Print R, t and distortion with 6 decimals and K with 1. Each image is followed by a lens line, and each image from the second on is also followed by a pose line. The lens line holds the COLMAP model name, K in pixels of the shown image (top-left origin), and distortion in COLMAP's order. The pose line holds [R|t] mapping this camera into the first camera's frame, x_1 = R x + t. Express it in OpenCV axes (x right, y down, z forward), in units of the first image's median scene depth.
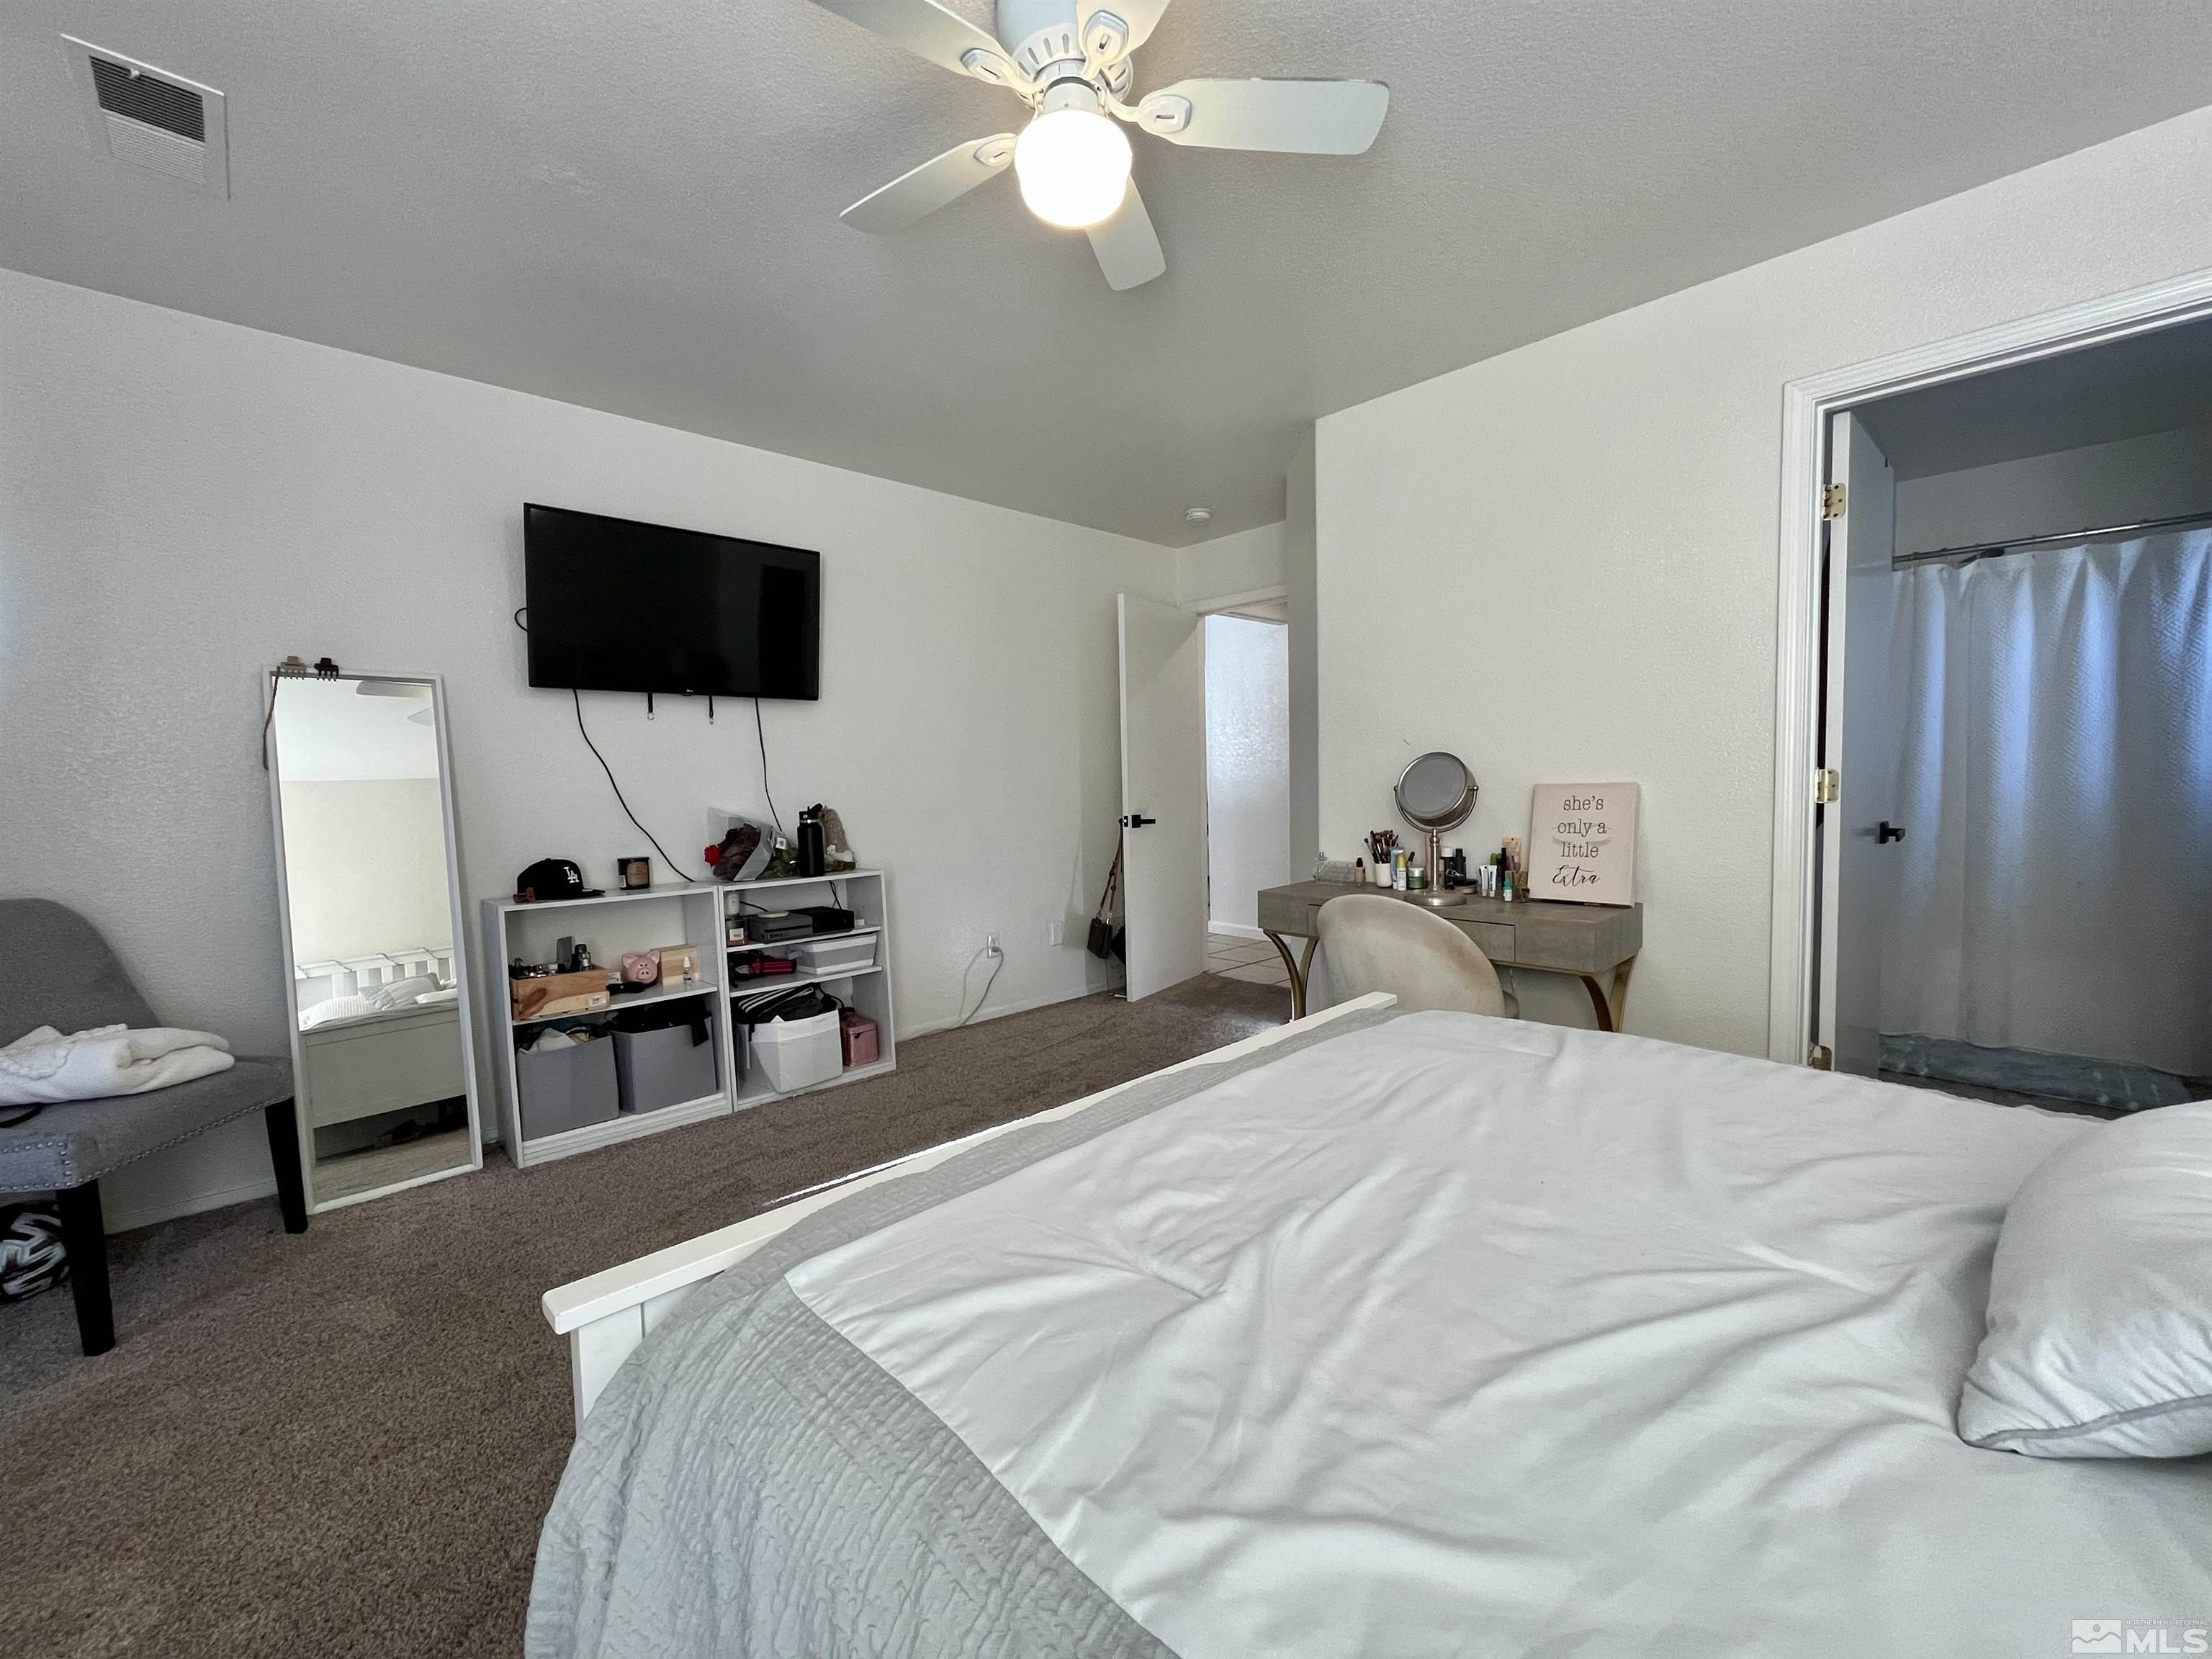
lens RADIAL K [[898.9, 0, 1106.0], [0, 898.9, 842.3], [0, 0, 1]] dist [-0.000255, -0.000051]
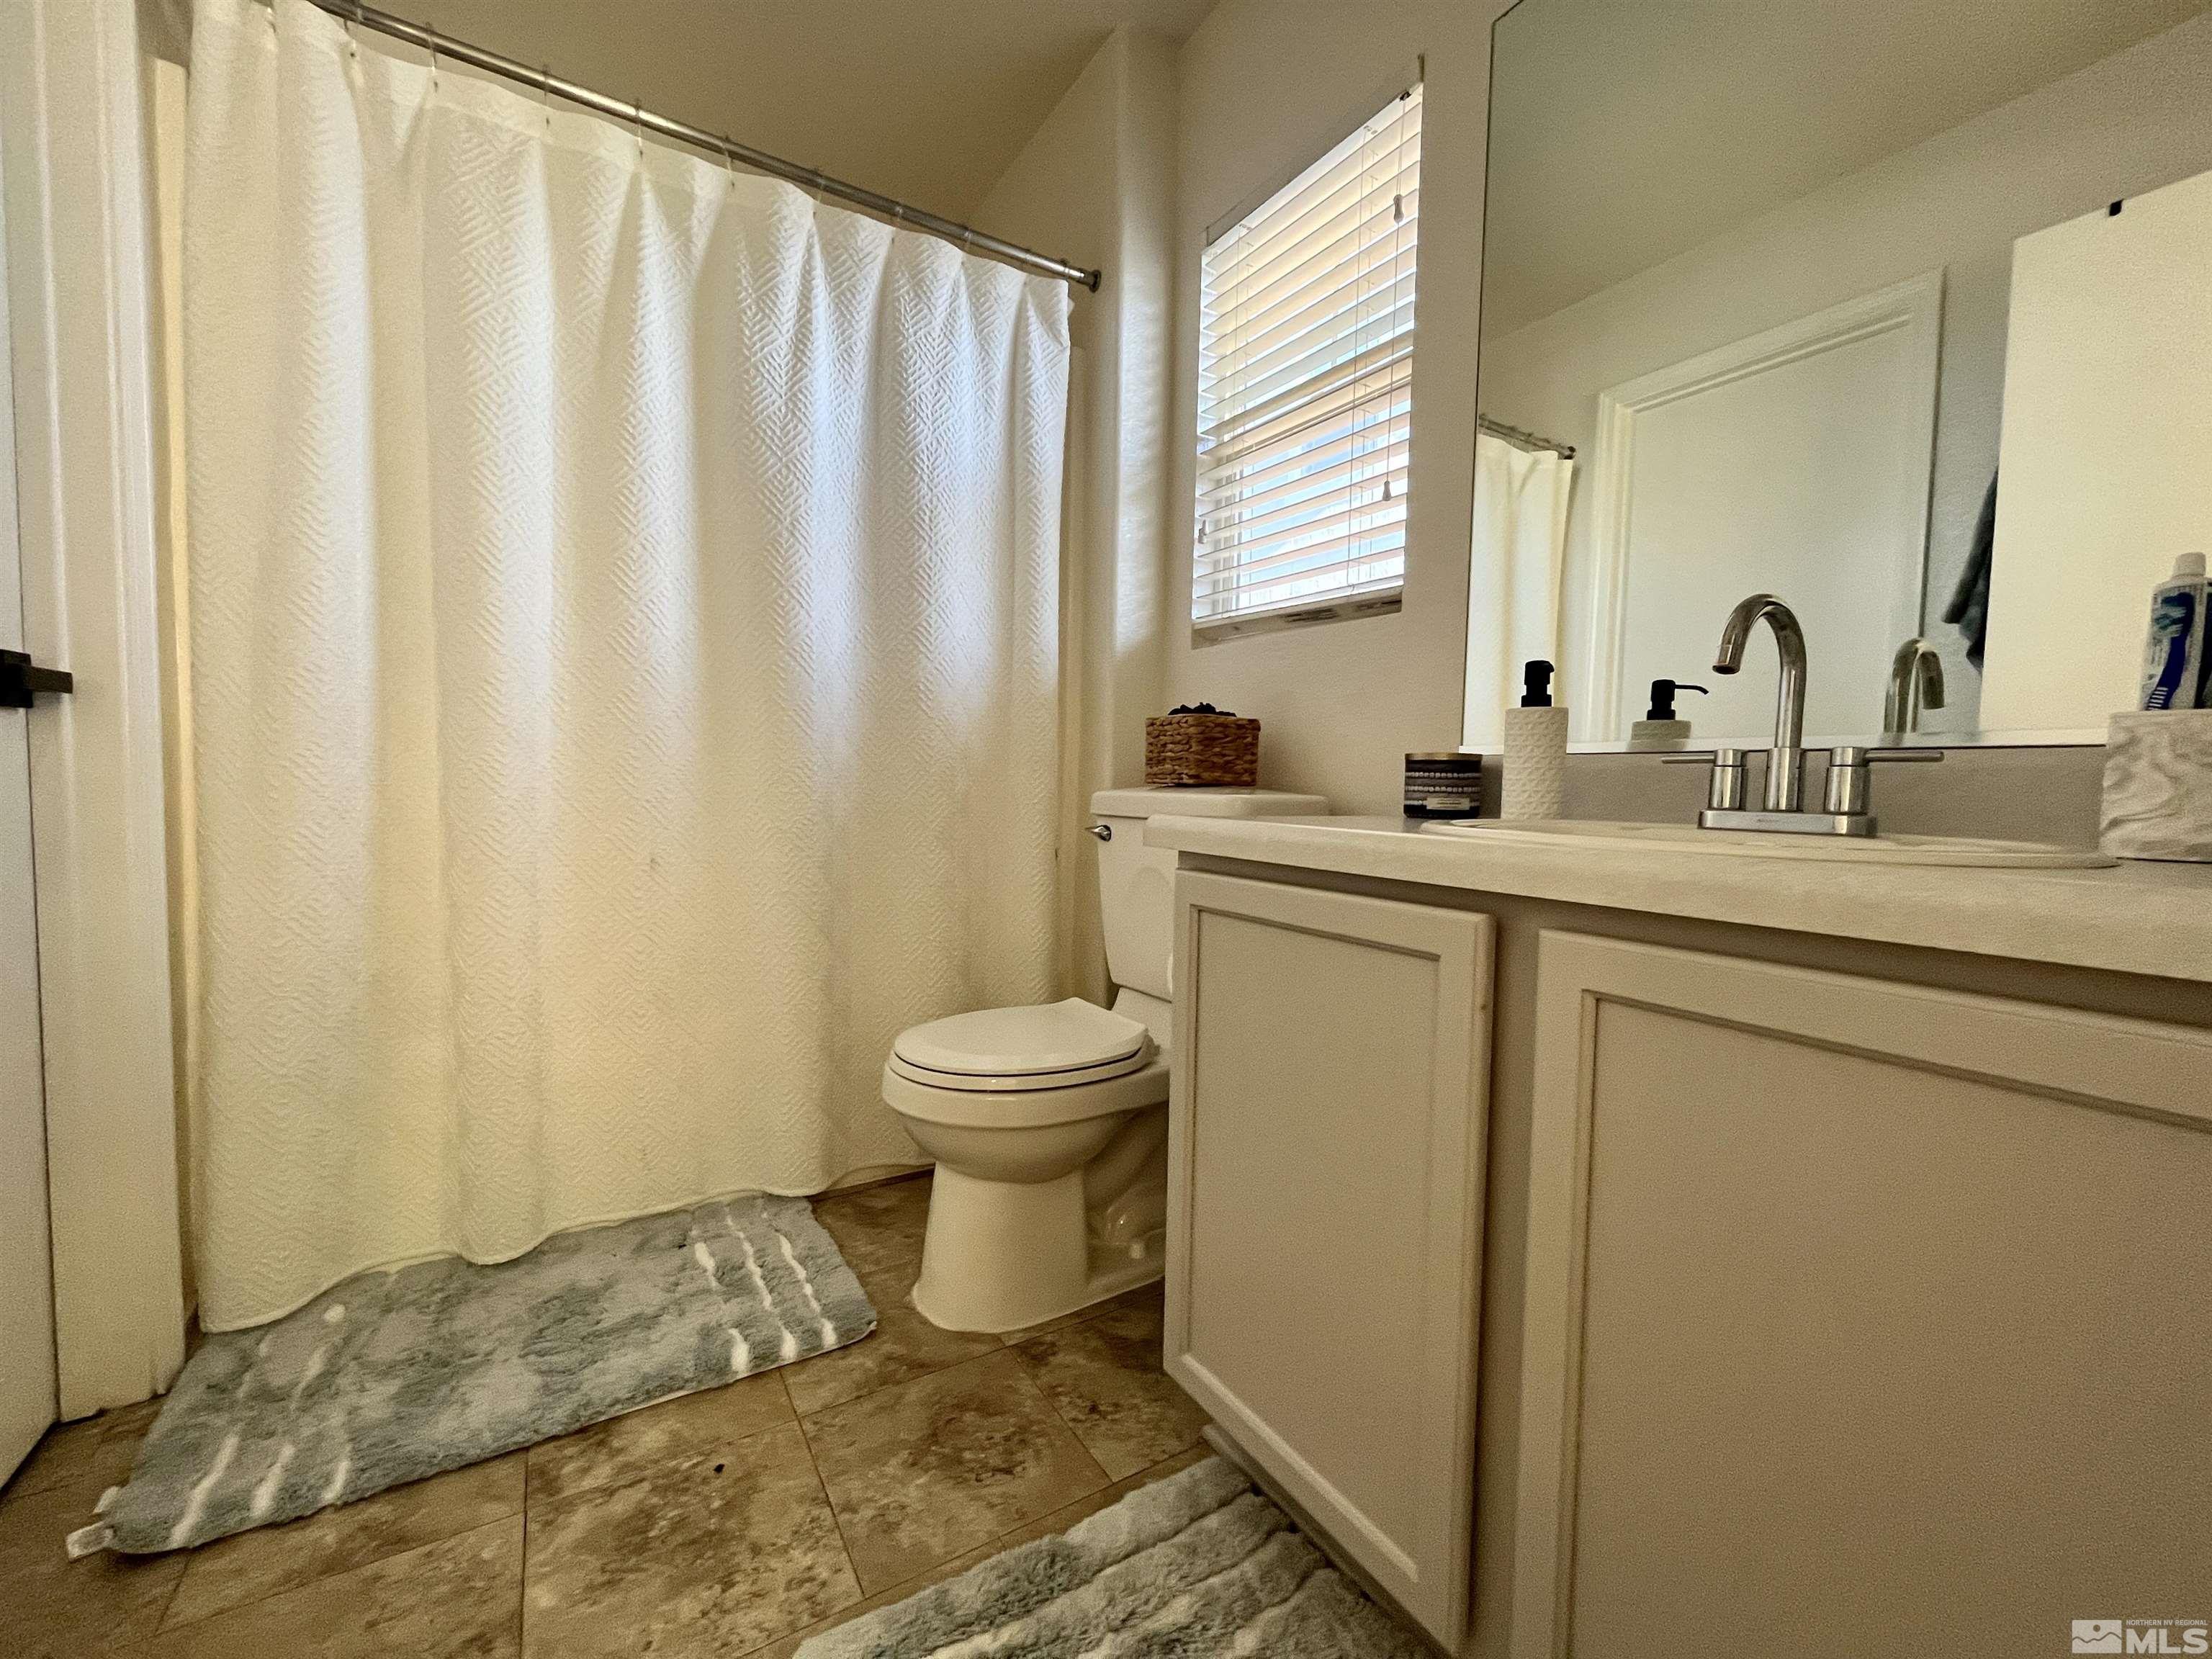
lens RADIAL K [[898.9, 0, 1104.5], [0, 898.9, 827.5], [0, 0, 1]] dist [-0.000255, -0.000051]
pose [[0.218681, -0.021490, 0.975560, 0.679945], [0.029333, 0.999450, 0.015441, 0.027805], [-0.975355, 0.025239, 0.219191, 0.670158]]
